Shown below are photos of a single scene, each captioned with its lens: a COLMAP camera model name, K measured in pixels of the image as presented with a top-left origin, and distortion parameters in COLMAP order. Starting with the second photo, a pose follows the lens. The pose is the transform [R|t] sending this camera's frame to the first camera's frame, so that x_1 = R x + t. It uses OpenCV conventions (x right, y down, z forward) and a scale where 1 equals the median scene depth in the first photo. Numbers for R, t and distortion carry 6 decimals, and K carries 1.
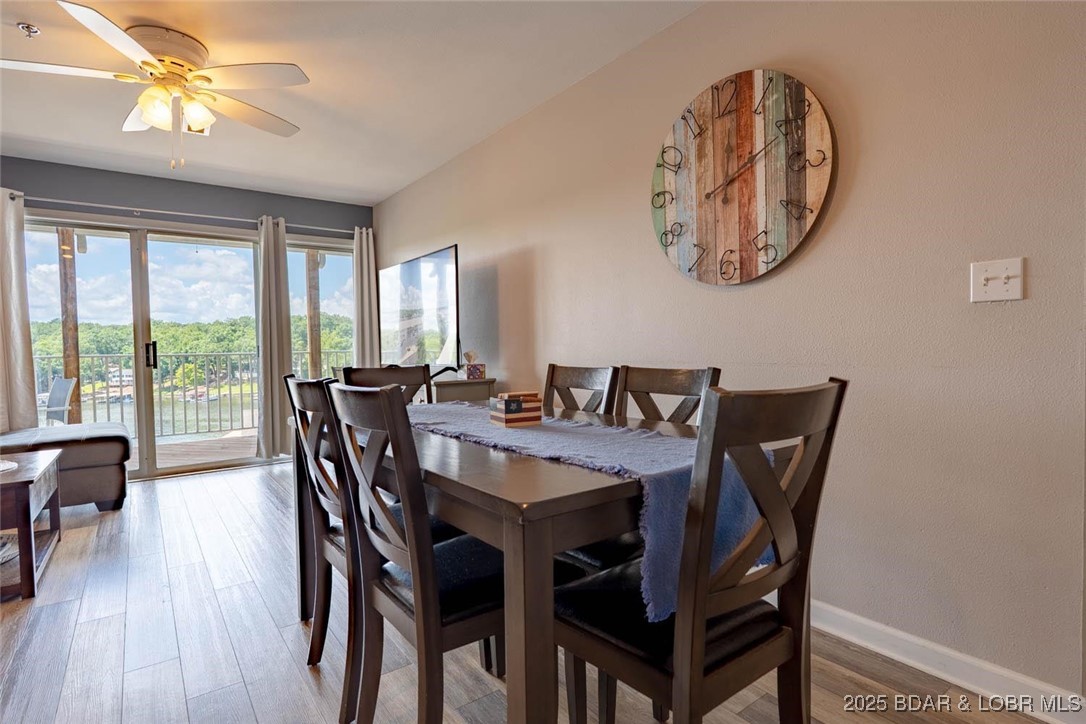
lens RADIAL K [[555.8, 0, 546.2], [0, 555.8, 363.4], [0, 0, 1]] dist [-0.002052, -0.002413]
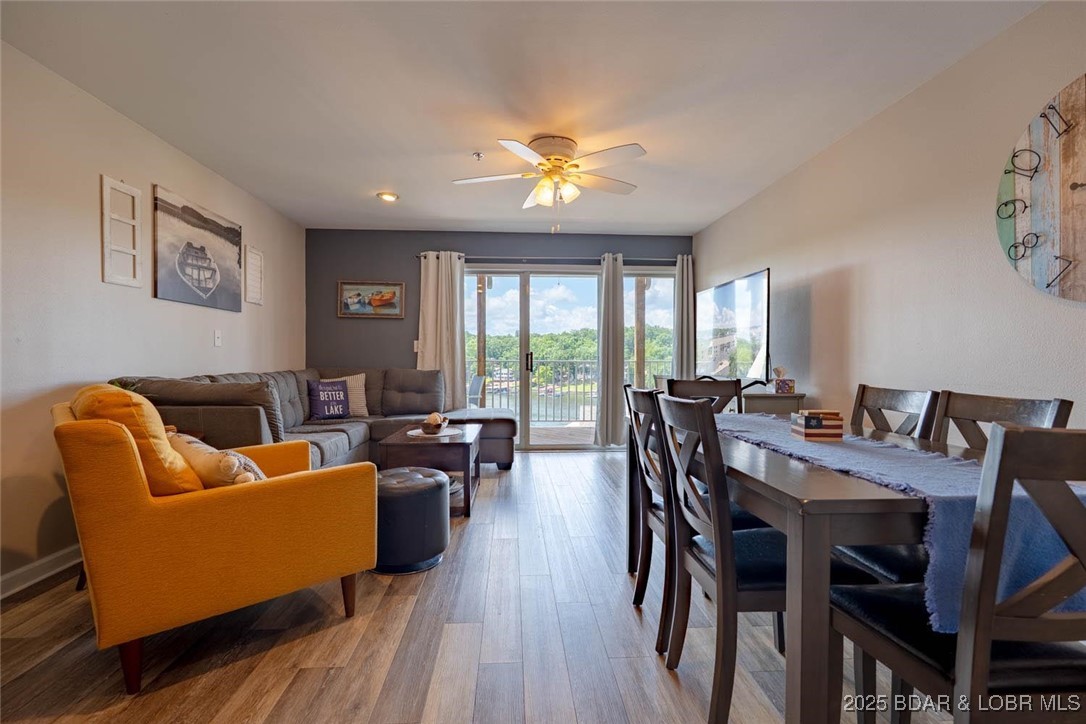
lens RADIAL K [[520.3, 0, 540.0], [0, 520.3, 362.9], [0, 0, 1]] dist [-0.002970, -0.000116]
pose [[0.836186, 0.025388, -0.547858, 0.038900], [-0.033635, 0.999422, -0.005023, -0.014376], [0.547414, 0.022627, 0.836556, -0.135746]]
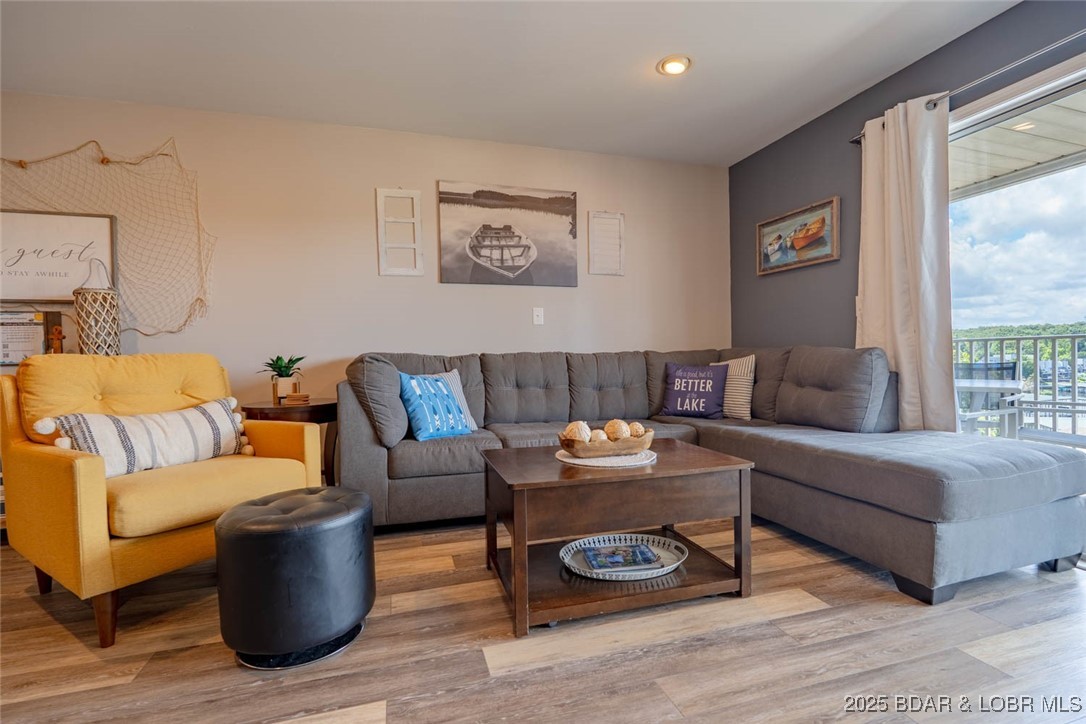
lens RADIAL K [[495.5, 0, 539.5], [0, 495.5, 359.1], [0, 0, 1]] dist [-0.003689, 0.000156]
pose [[-0.337300, 0.027609, -0.940992, -0.314290], [-0.005914, 0.999488, 0.031445, 0.018414], [0.941379, 0.016171, -0.336964, 1.290965]]
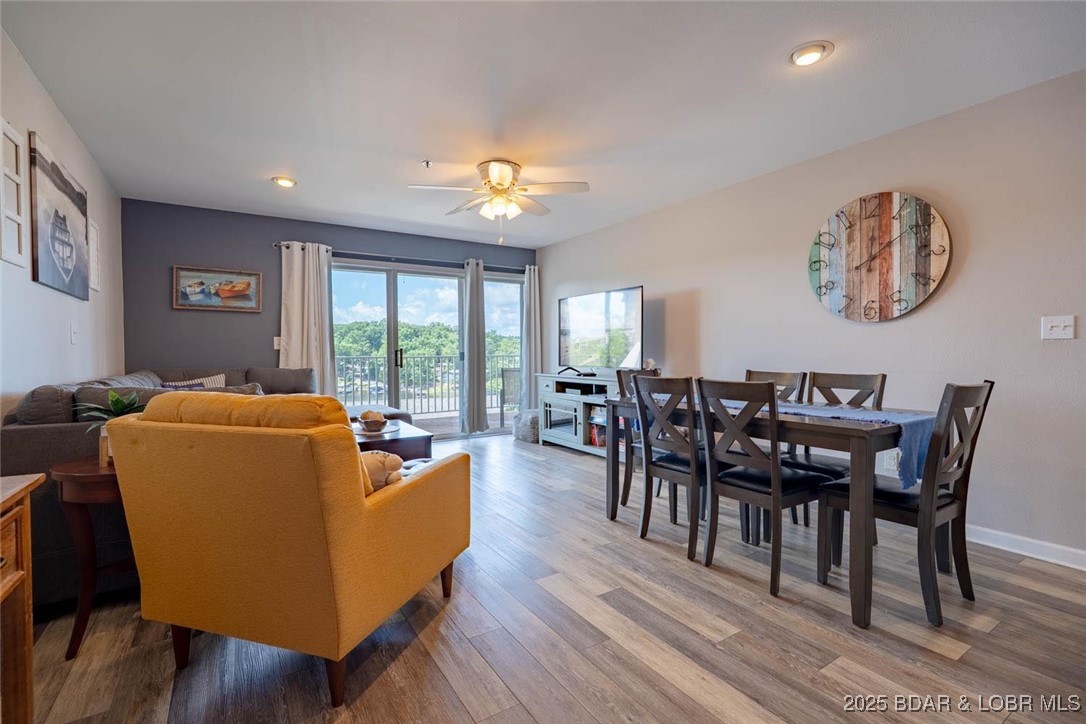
lens RADIAL K [[495.5, 0, 541.9], [0, 495.5, 366.5], [0, 0, 1]] dist [-0.003689, 0.000156]
pose [[0.997598, 0.013348, -0.067974, -0.511931], [-0.013133, 0.999907, 0.003603, -0.005461], [0.068015, -0.002702, 0.997681, -0.487053]]
